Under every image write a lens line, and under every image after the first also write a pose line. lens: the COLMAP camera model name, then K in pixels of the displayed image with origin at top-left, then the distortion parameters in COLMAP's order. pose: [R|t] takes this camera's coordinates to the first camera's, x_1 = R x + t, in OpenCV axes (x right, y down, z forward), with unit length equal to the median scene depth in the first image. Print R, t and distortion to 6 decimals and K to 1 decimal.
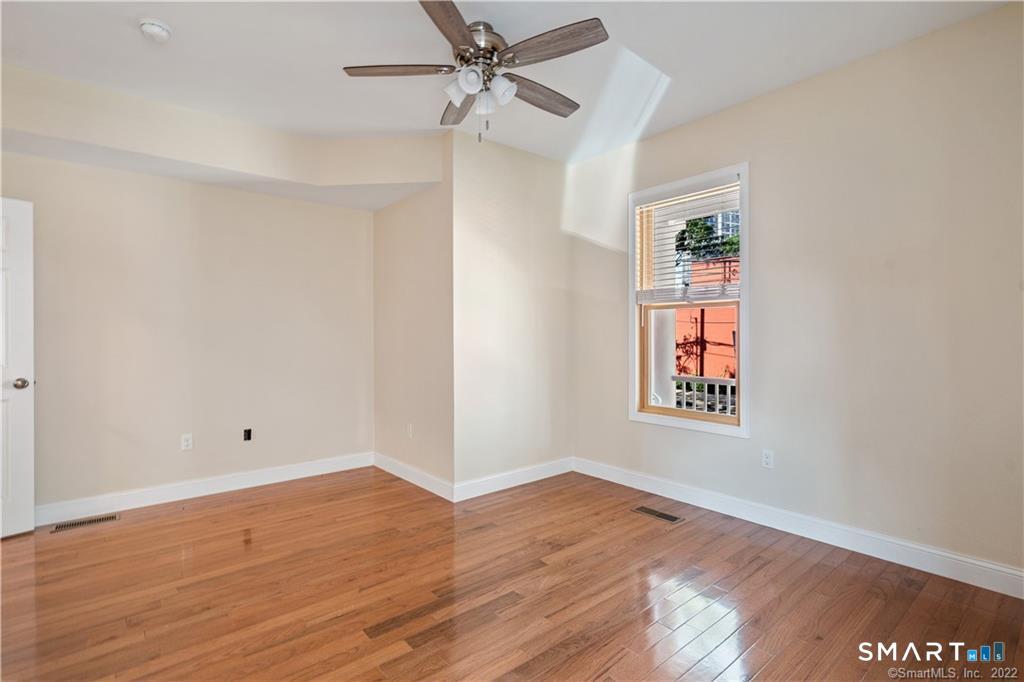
lens RADIAL K [[489.0, 0, 513.7], [0, 489.0, 335.6], [0, 0, 1]] dist [-0.002090, 0.000027]
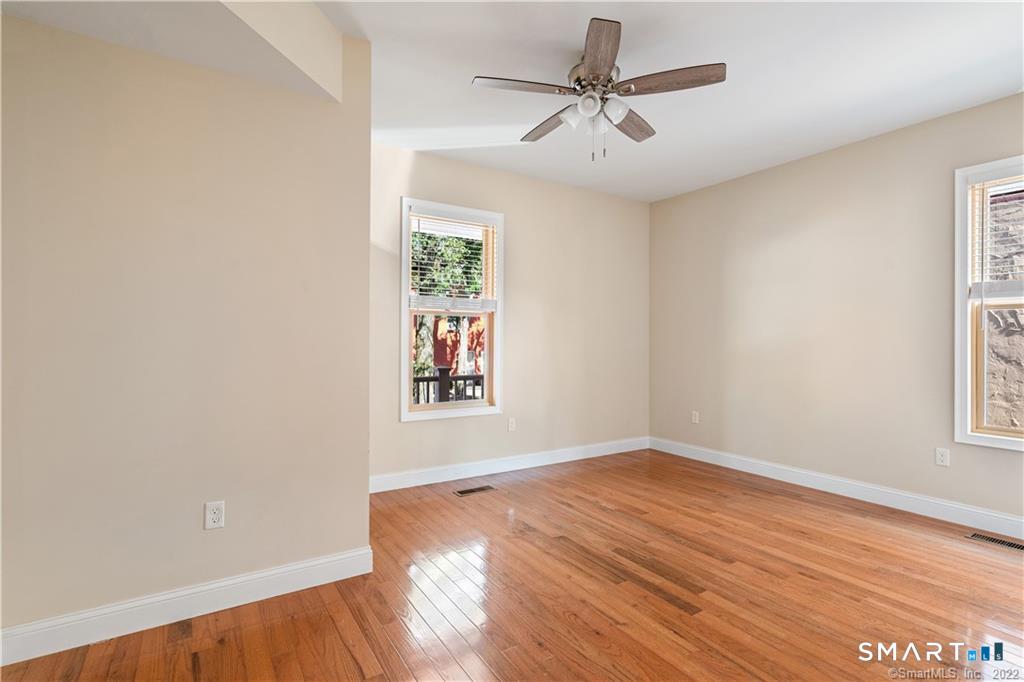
lens RADIAL K [[489.0, 0, 513.7], [0, 489.0, 335.6], [0, 0, 1]] dist [-0.002090, 0.000027]
pose [[0.129828, 0.010753, 0.991478, -0.973245], [-0.006000, 0.999931, -0.010059, 0.005767], [-0.991518, -0.004643, 0.129884, 0.857431]]
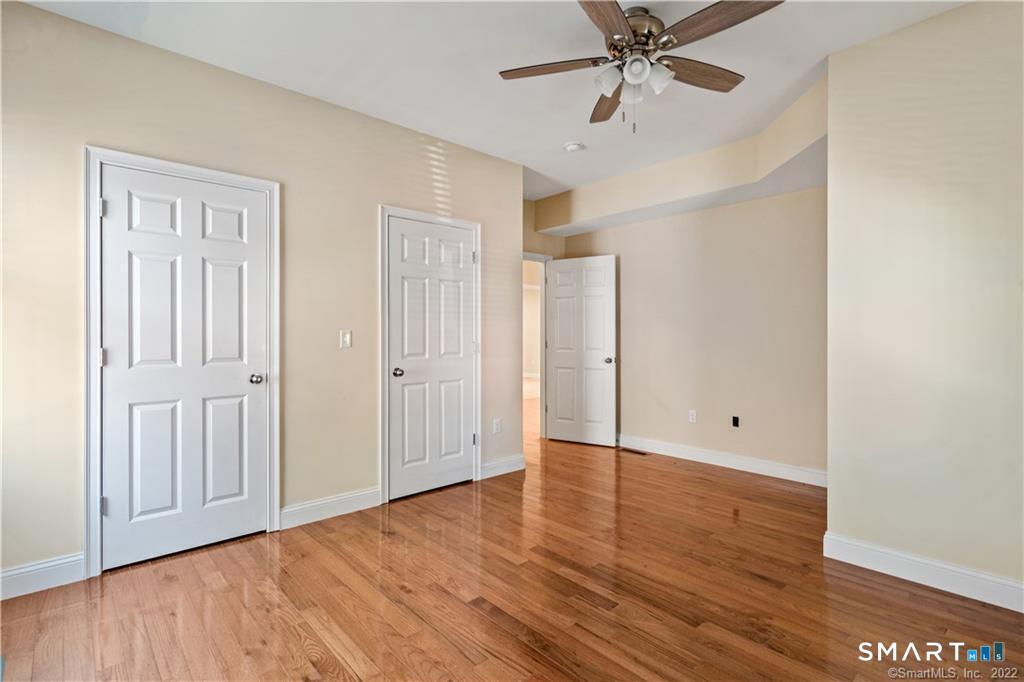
lens RADIAL K [[489.0, 0, 513.7], [0, 489.0, 335.6], [0, 0, 1]] dist [-0.002090, 0.000027]
pose [[0.041320, 0.006980, -0.999122, 0.735578], [-0.000717, 0.999976, 0.006957, -0.001355], [0.999146, 0.000429, 0.041324, 0.599396]]
